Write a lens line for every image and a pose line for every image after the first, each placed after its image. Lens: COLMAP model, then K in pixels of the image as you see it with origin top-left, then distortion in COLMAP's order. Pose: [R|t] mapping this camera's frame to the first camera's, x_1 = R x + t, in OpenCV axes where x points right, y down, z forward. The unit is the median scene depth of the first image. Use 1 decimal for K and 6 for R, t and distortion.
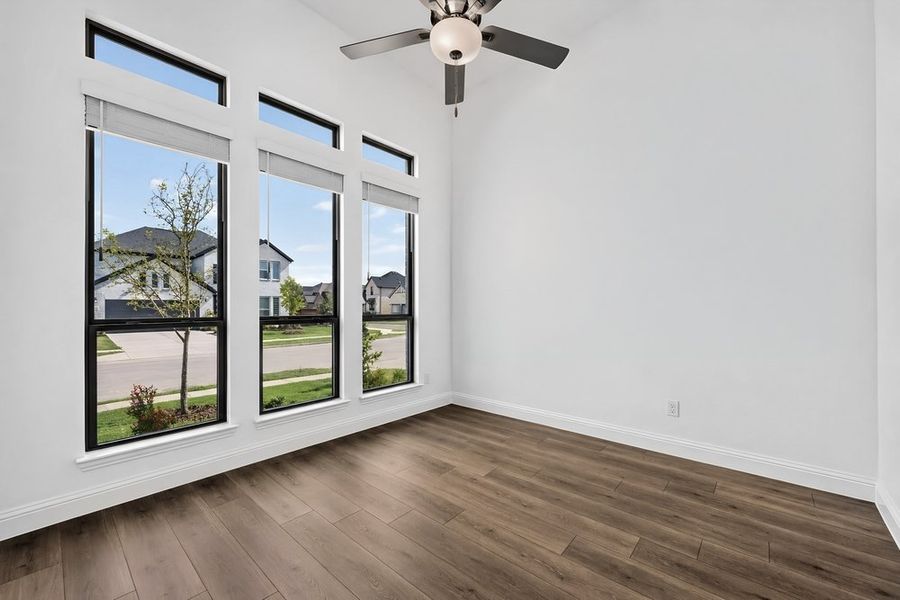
lens RADIAL K [[358.7, 0, 450.0], [0, 358.7, 306.9], [0, 0, 1]] dist [-0.001080, -0.000005]
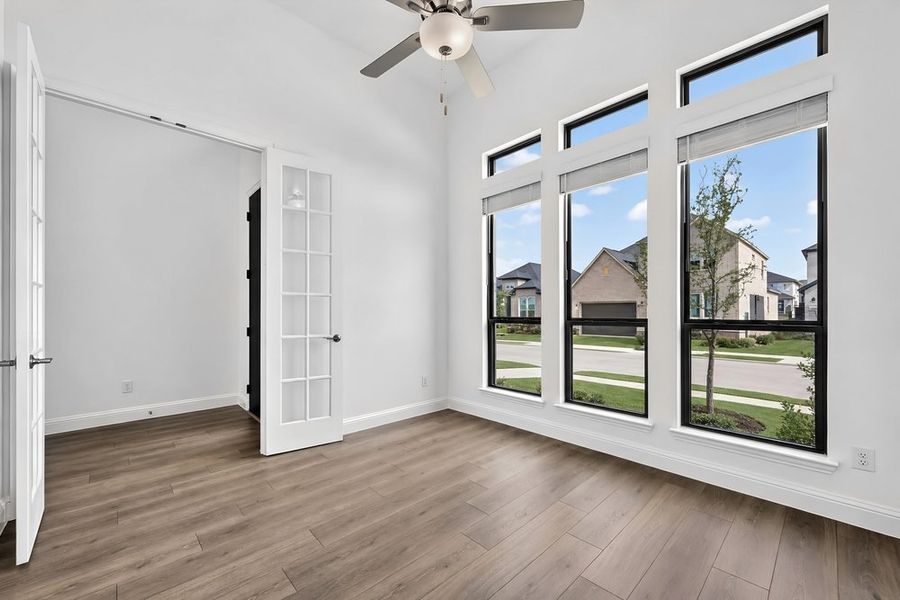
lens RADIAL K [[354.1, 0, 450.7], [0, 354.1, 309.4], [0, 0, 1]] dist [0.000920, 0.000086]
pose [[-0.087877, -0.000688, -0.996131, 0.452292], [0.005021, 0.999987, -0.001133, 0.000204], [0.996119, -0.005101, -0.087873, 0.508606]]
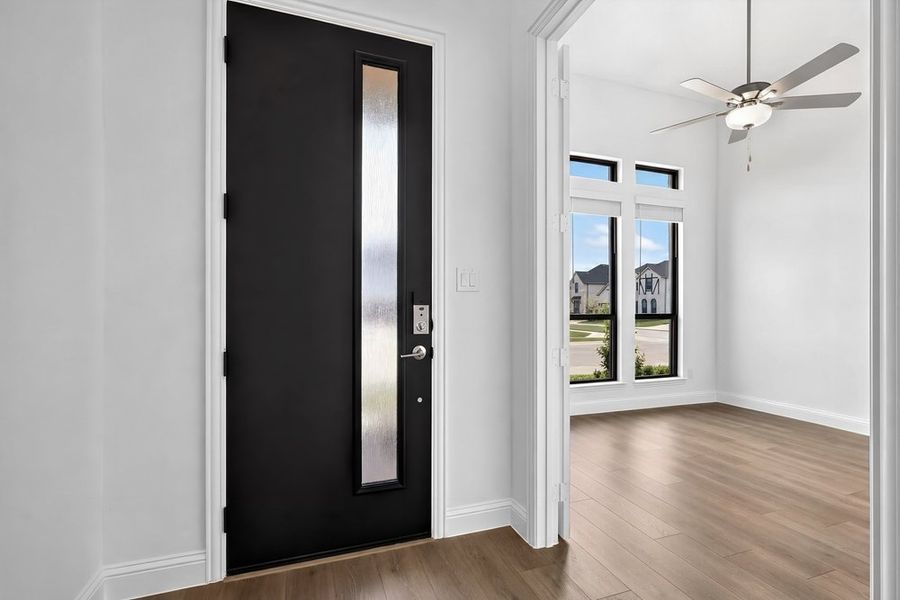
lens RADIAL K [[410.9, 0, 450.9], [0, 410.9, 308.9], [0, 0, 1]] dist [-0.001209, -0.000138]
pose [[0.875330, 0.002435, -0.483520, -0.100462], [0.000567, 0.999981, 0.006062, -0.004482], [0.483525, -0.005580, 0.875313, -0.439124]]
